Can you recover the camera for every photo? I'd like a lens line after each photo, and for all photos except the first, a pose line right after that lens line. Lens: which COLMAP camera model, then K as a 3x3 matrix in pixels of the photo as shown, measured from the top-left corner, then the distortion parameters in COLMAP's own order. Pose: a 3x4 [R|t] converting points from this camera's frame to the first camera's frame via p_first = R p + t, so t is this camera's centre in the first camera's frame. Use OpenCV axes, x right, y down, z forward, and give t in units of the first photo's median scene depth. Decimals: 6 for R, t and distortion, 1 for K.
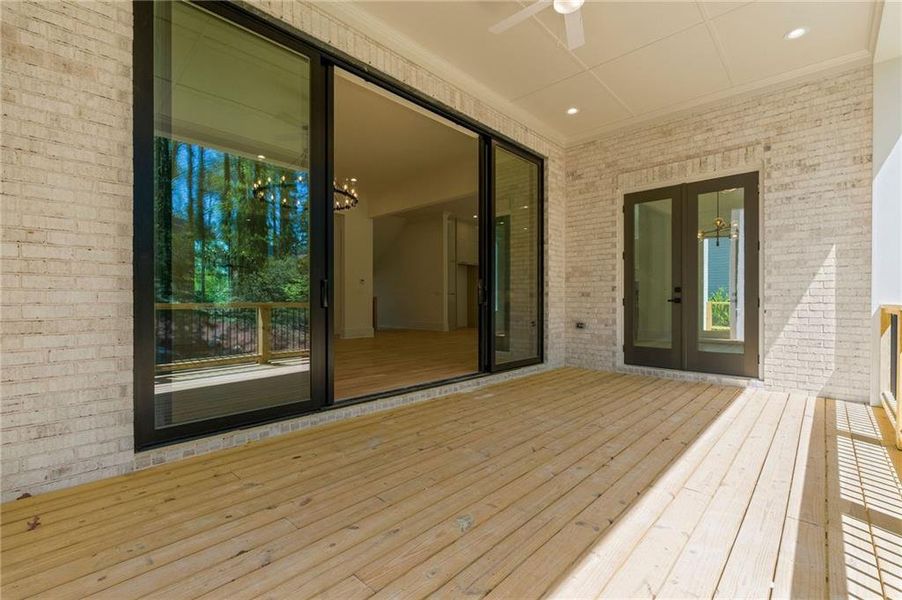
lens RADIAL K [[395.9, 0, 449.7], [0, 395.9, 300.5], [0, 0, 1]] dist [-0.001629, -0.000458]
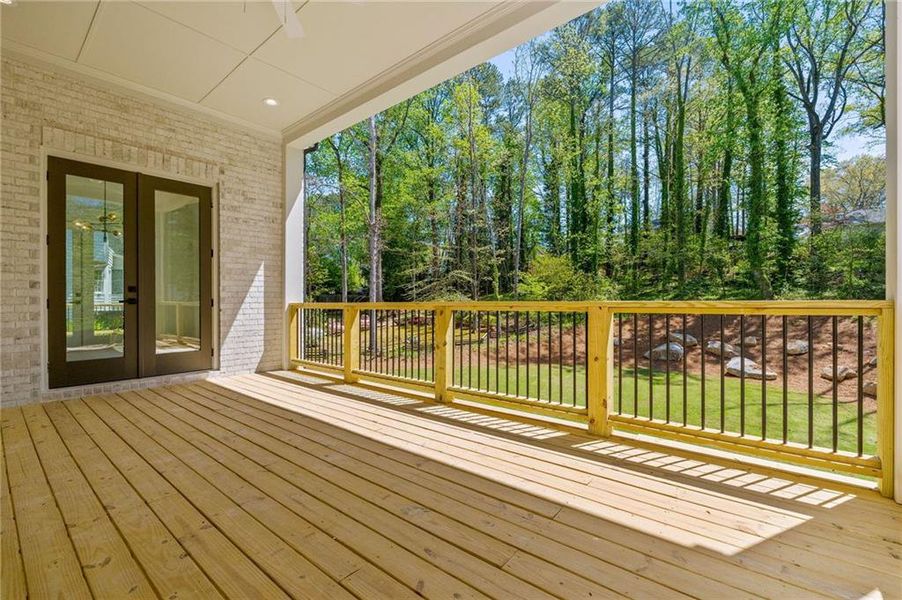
lens RADIAL K [[395.9, 0, 449.5], [0, 395.9, 301.0], [0, 0, 1]] dist [-0.001629, -0.000458]
pose [[-0.056133, -0.001974, 0.998421, -0.419355], [0.004265, 0.999988, 0.002217, 0.000561], [-0.998414, 0.004382, -0.056124, 0.396646]]
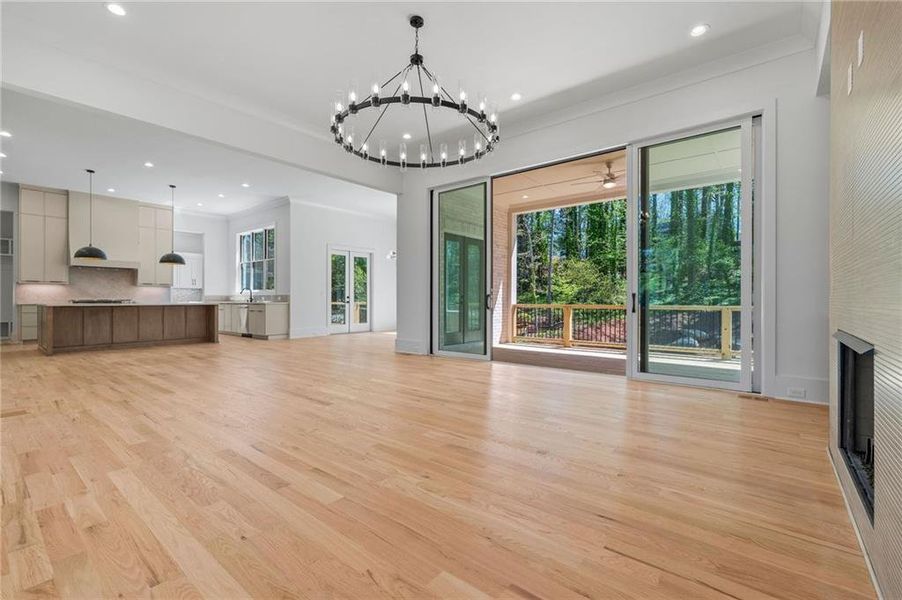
lens RADIAL K [[395.9, 0, 447.6], [0, 395.9, 299.2], [0, 0, 1]] dist [-0.001629, -0.000458]
pose [[-0.066670, -0.002859, 0.997771, -1.347637], [0.002225, 0.999993, 0.003014, -0.026393], [-0.997773, 0.002421, -0.066663, 1.392520]]
